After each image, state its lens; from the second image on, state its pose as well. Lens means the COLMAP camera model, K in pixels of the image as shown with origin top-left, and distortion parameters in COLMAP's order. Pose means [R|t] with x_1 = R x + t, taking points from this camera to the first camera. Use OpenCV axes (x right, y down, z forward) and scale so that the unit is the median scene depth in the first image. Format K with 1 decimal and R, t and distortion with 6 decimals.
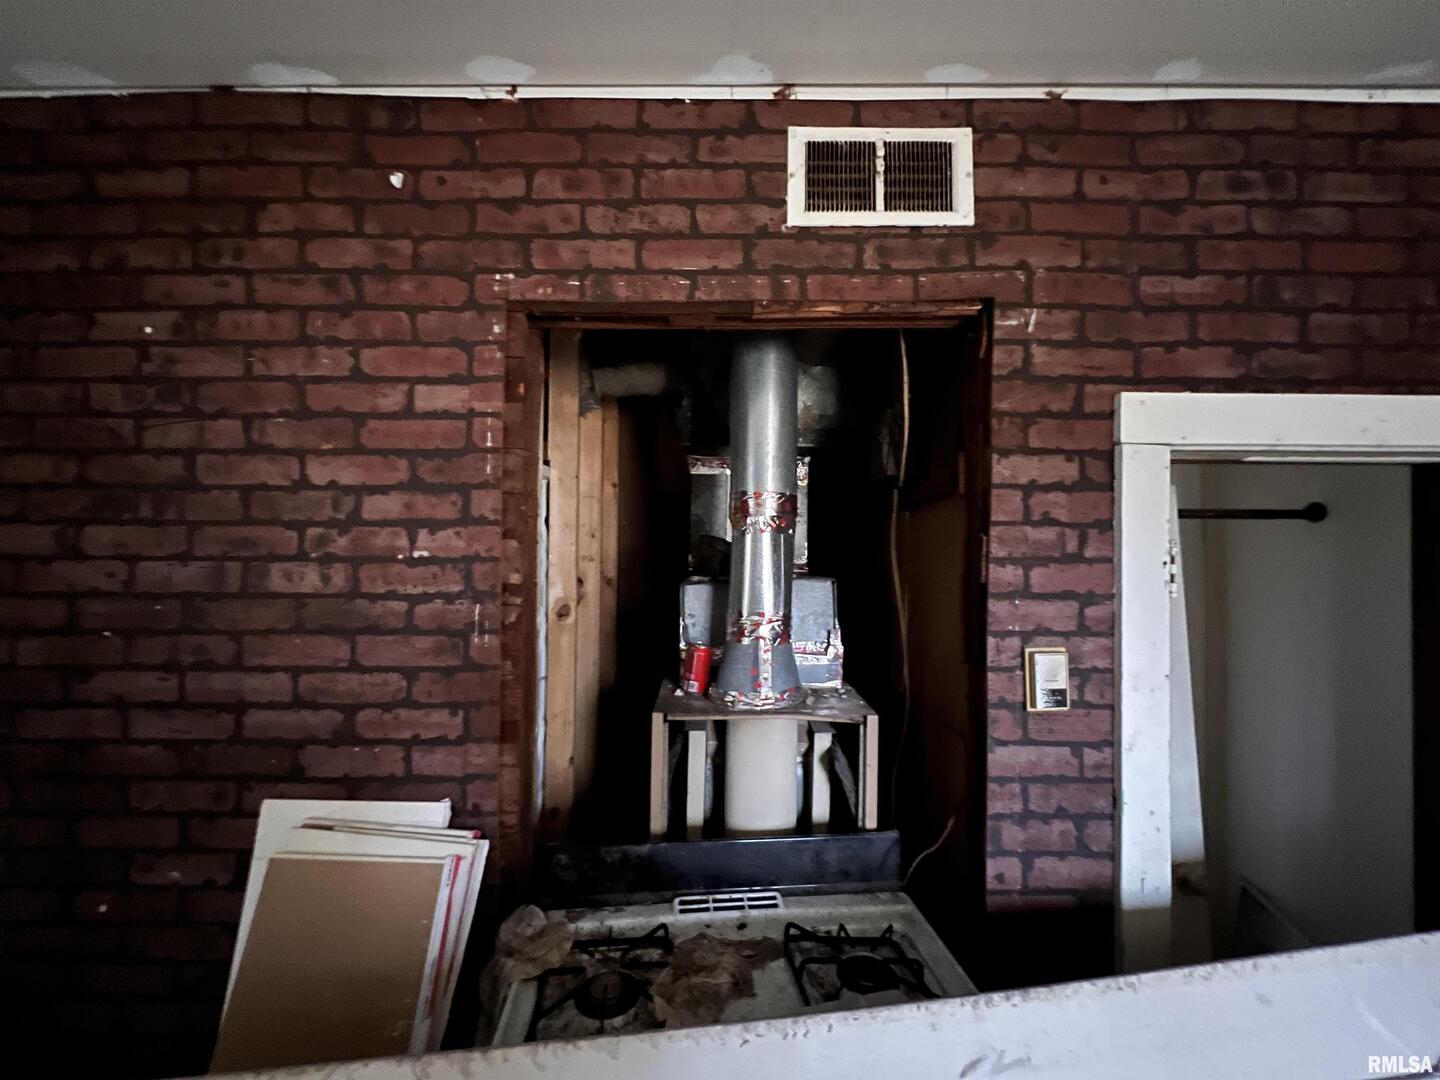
lens RADIAL K [[576.7, 0, 719.0], [0, 576.7, 539.3], [0, 0, 1]] dist [-0.002952, 0.000120]
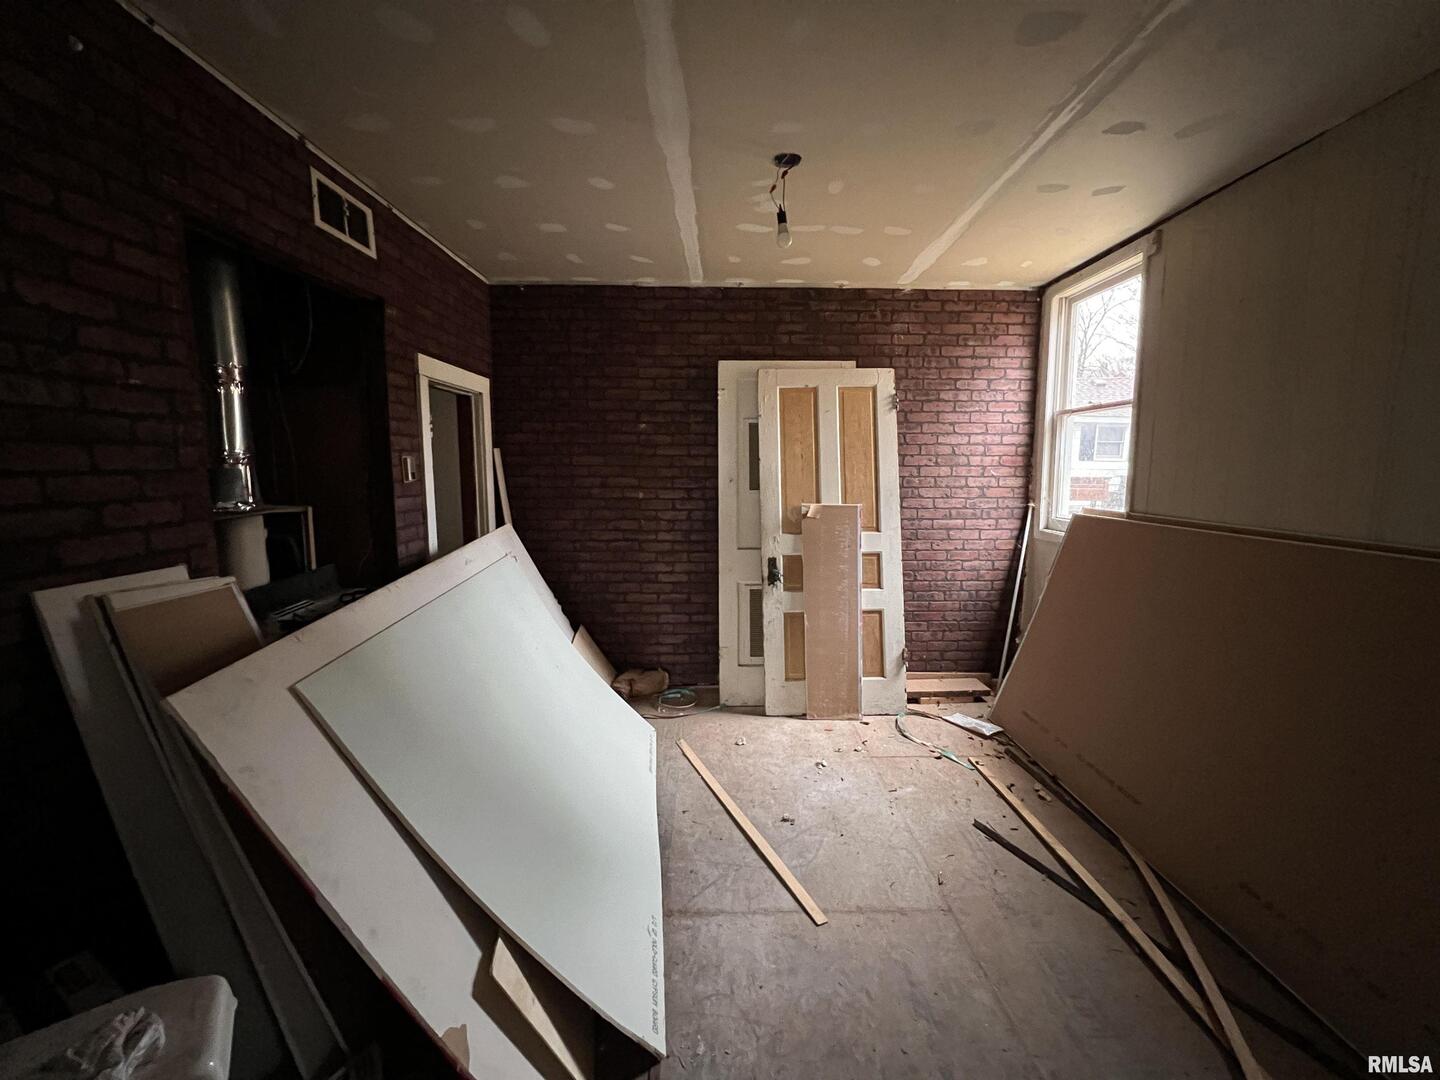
lens RADIAL K [[576.7, 0, 721.7], [0, 576.7, 531.2], [0, 0, 1]] dist [-0.002952, 0.000120]
pose [[-0.003597, -0.124479, 0.992216, -1.832942], [-0.022857, 0.991973, 0.124365, 0.166309], [-0.999732, -0.022231, -0.006414, -0.303471]]
